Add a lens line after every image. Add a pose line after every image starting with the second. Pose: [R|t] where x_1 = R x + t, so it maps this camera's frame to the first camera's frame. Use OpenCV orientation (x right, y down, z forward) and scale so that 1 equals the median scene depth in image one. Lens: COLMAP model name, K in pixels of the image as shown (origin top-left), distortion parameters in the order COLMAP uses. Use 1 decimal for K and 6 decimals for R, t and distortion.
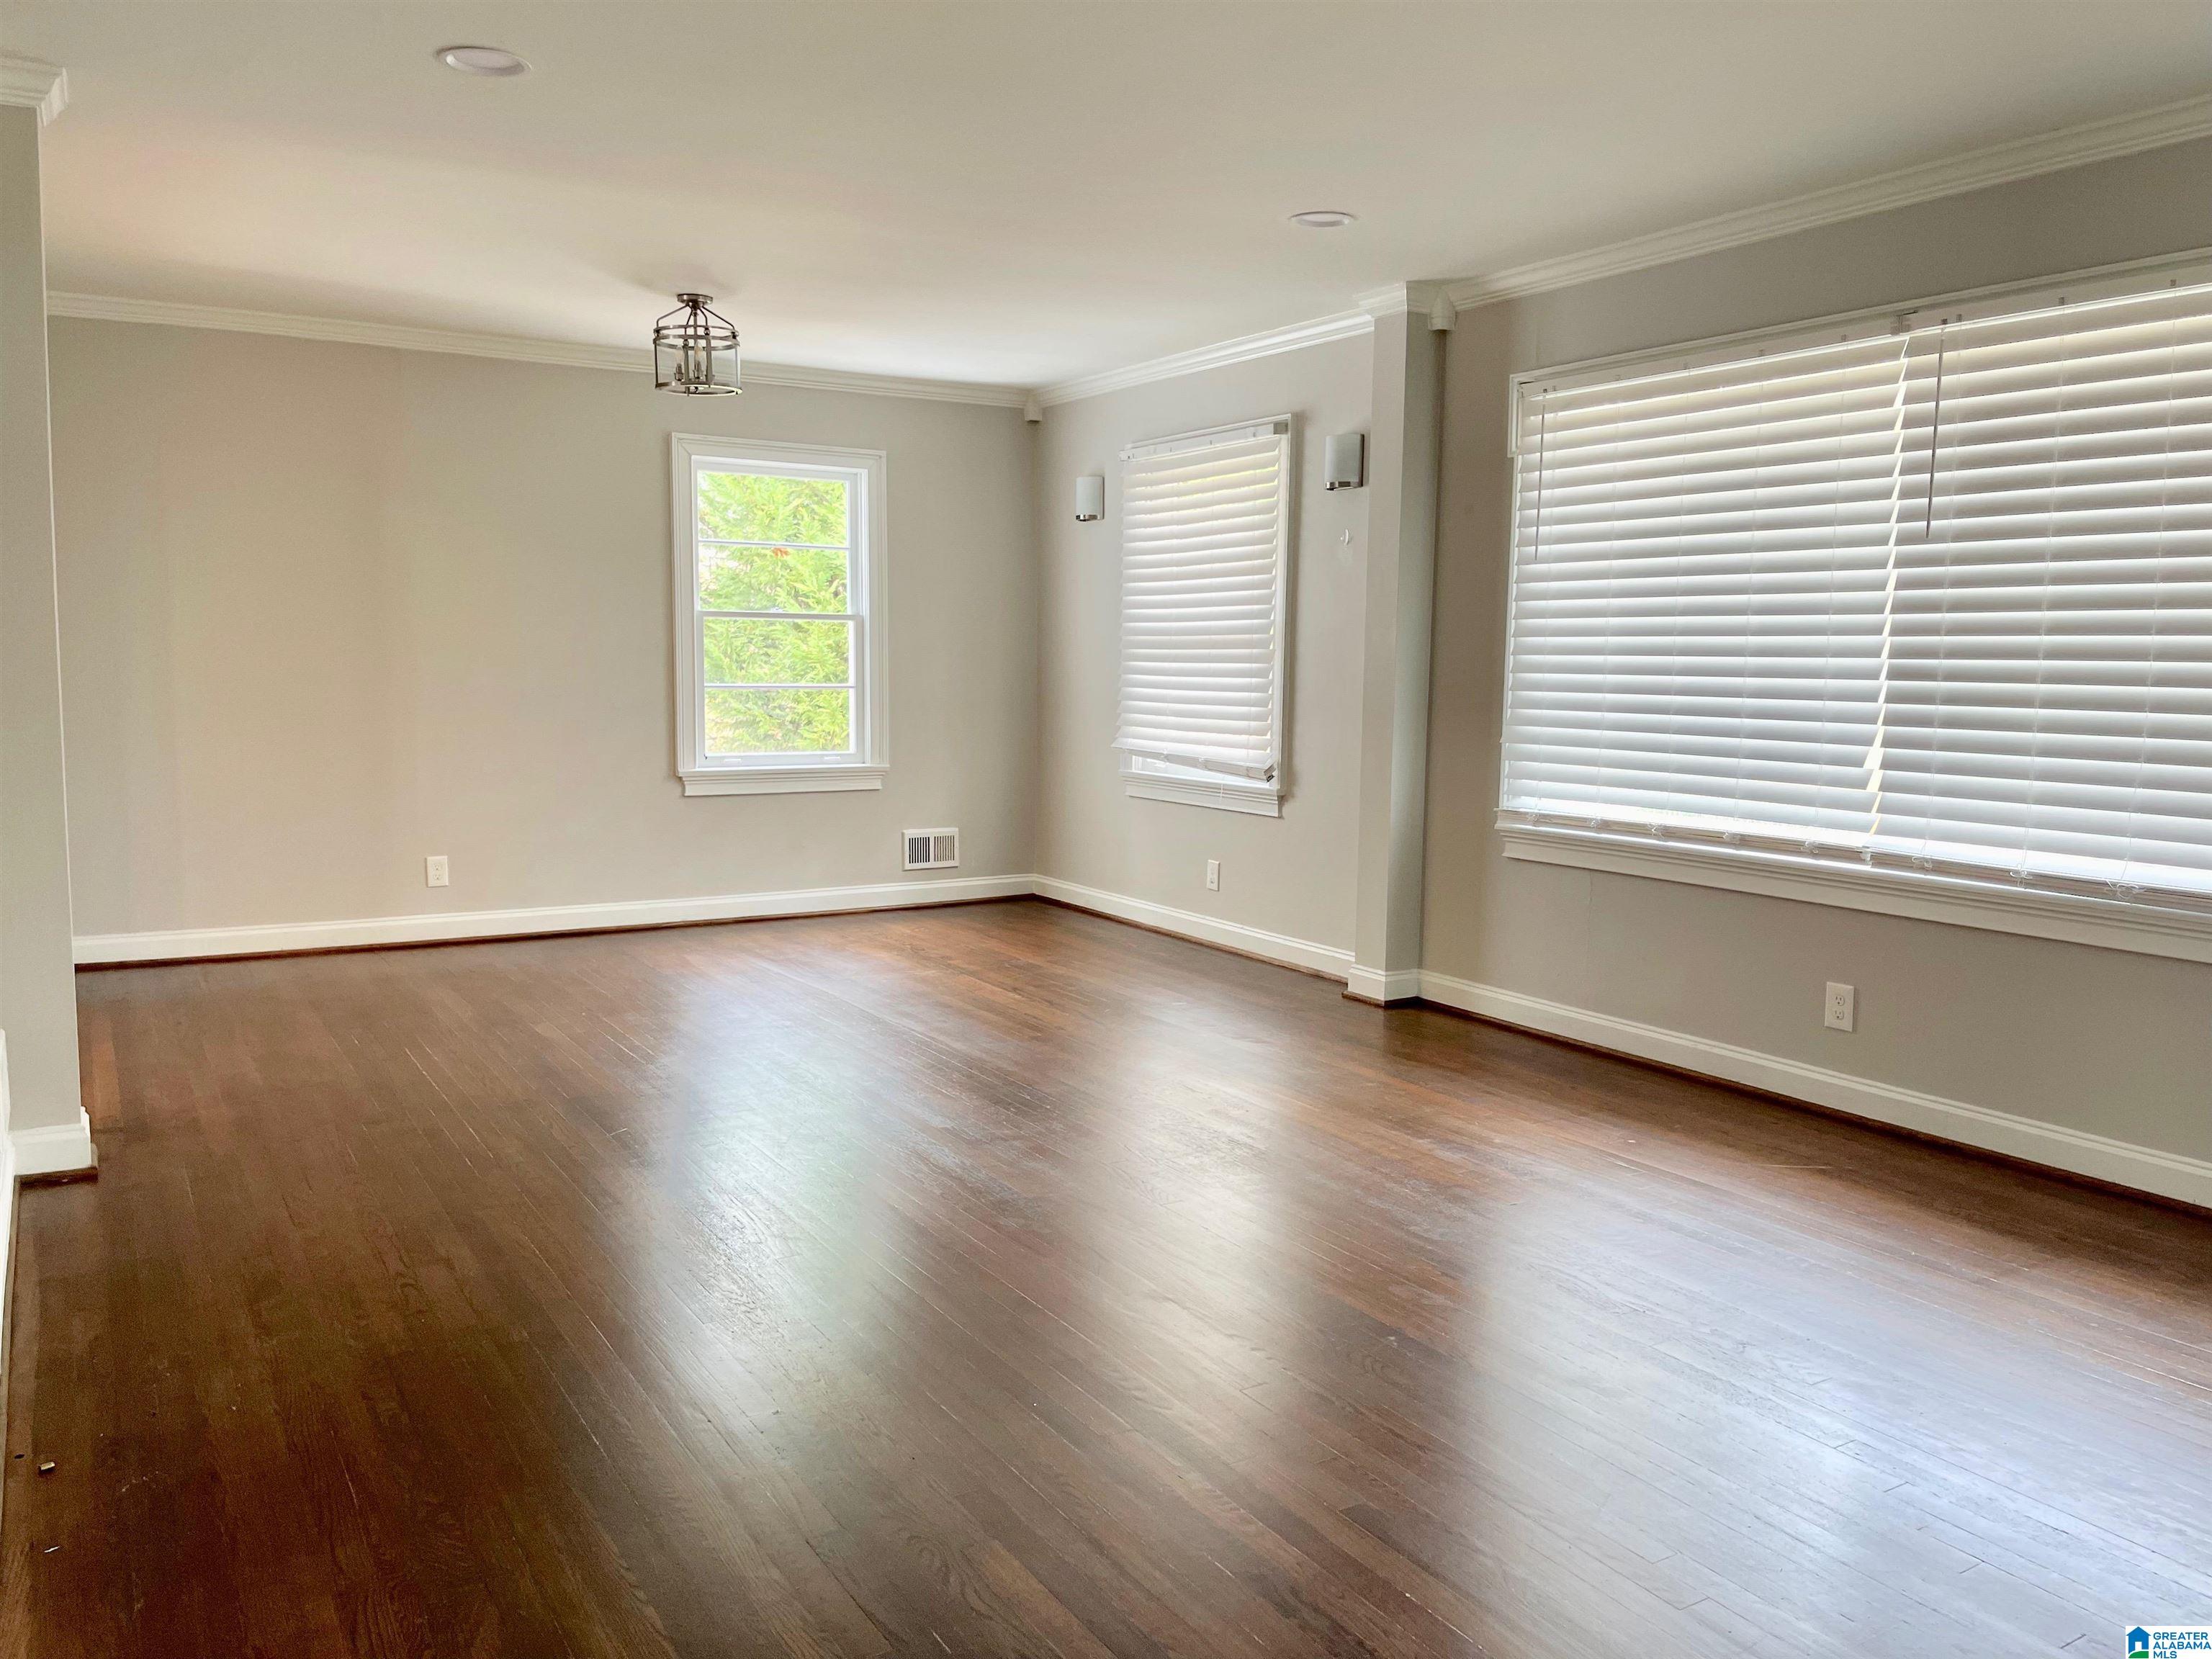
lens RADIAL K [[1686.2, 0, 1119.4], [0, 1686.2, 829.5], [0, 0, 1]] dist [0.126258, -0.149469]
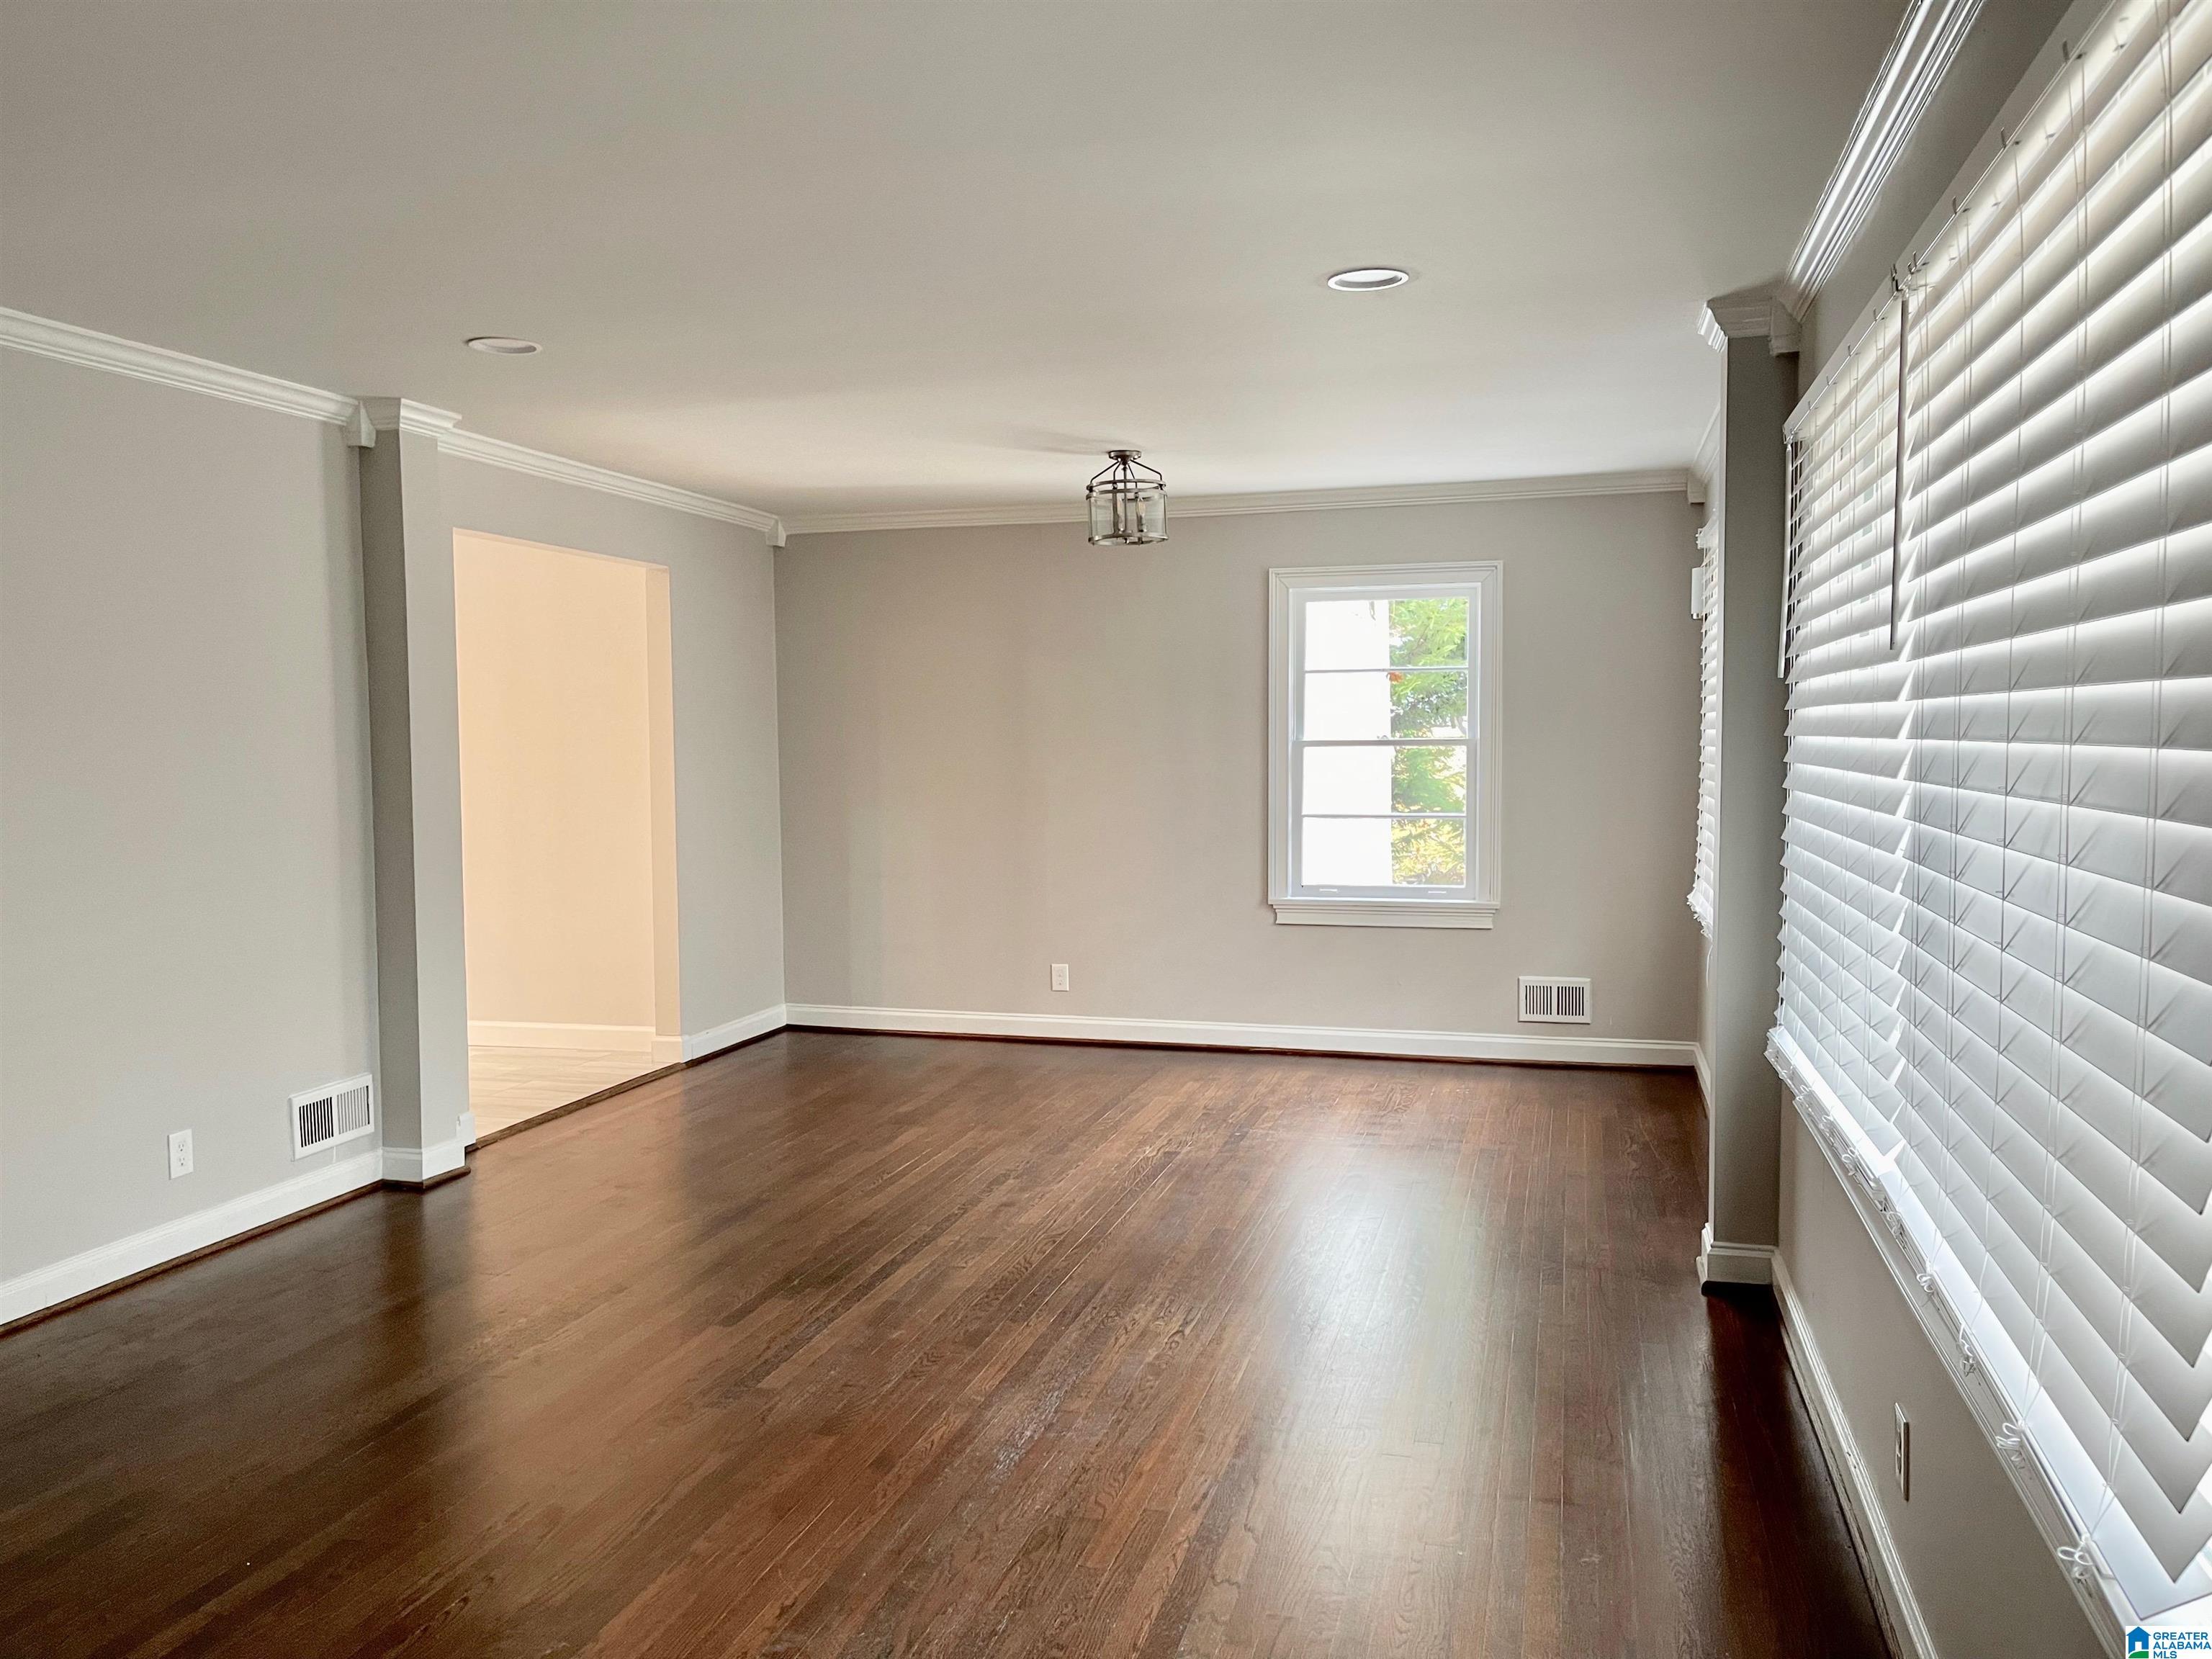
lens RADIAL K [[1686.2, 0, 1119.4], [0, 1686.2, 829.5], [0, 0, 1]] dist [0.126258, -0.149469]
pose [[0.690888, 0.024772, -0.722537, 0.622154], [-0.061439, 0.997809, -0.024538, -0.069554], [0.720346, 0.061344, 0.690897, 0.369117]]
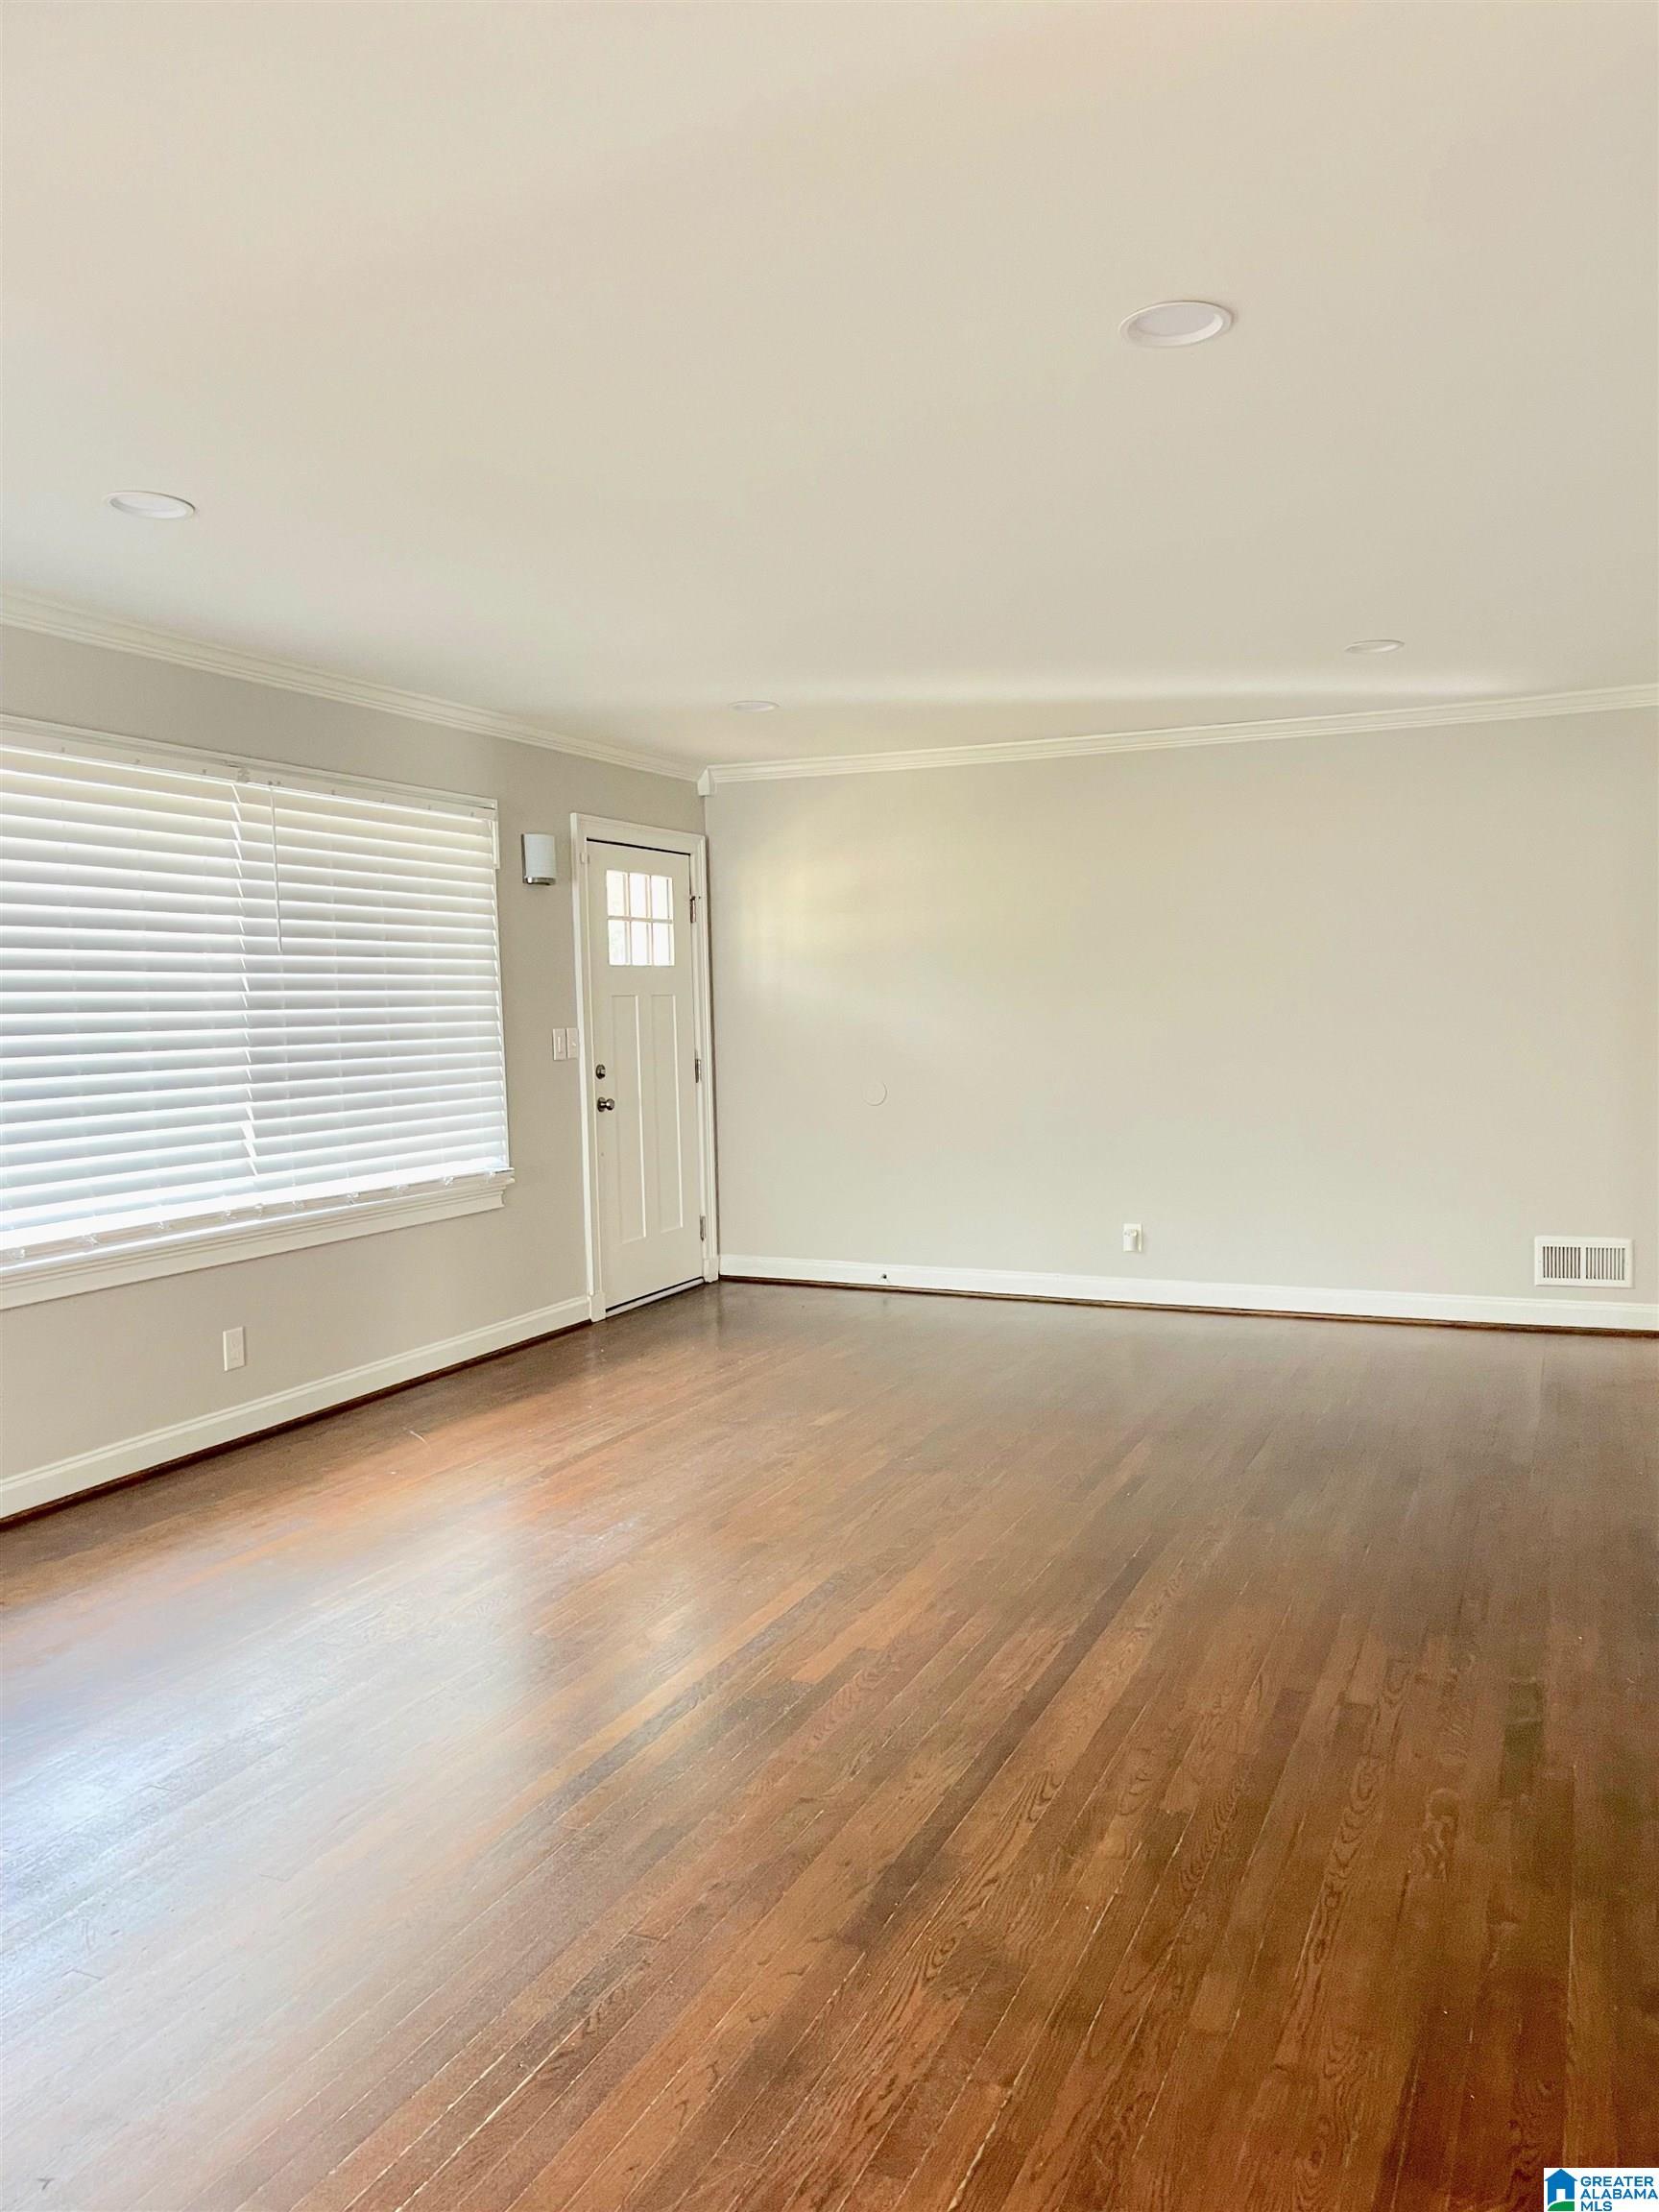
lens RADIAL K [[1686.2, 0, 865.5], [0, 1686.2, 1107.3], [0, 0, 1]] dist [0.126258, -0.149469]
pose [[-0.585762, -0.053491, 0.808716, -0.704046], [0.097587, 0.985905, 0.135894, -0.161342], [-0.804587, 0.158522, -0.572286, 1.215151]]
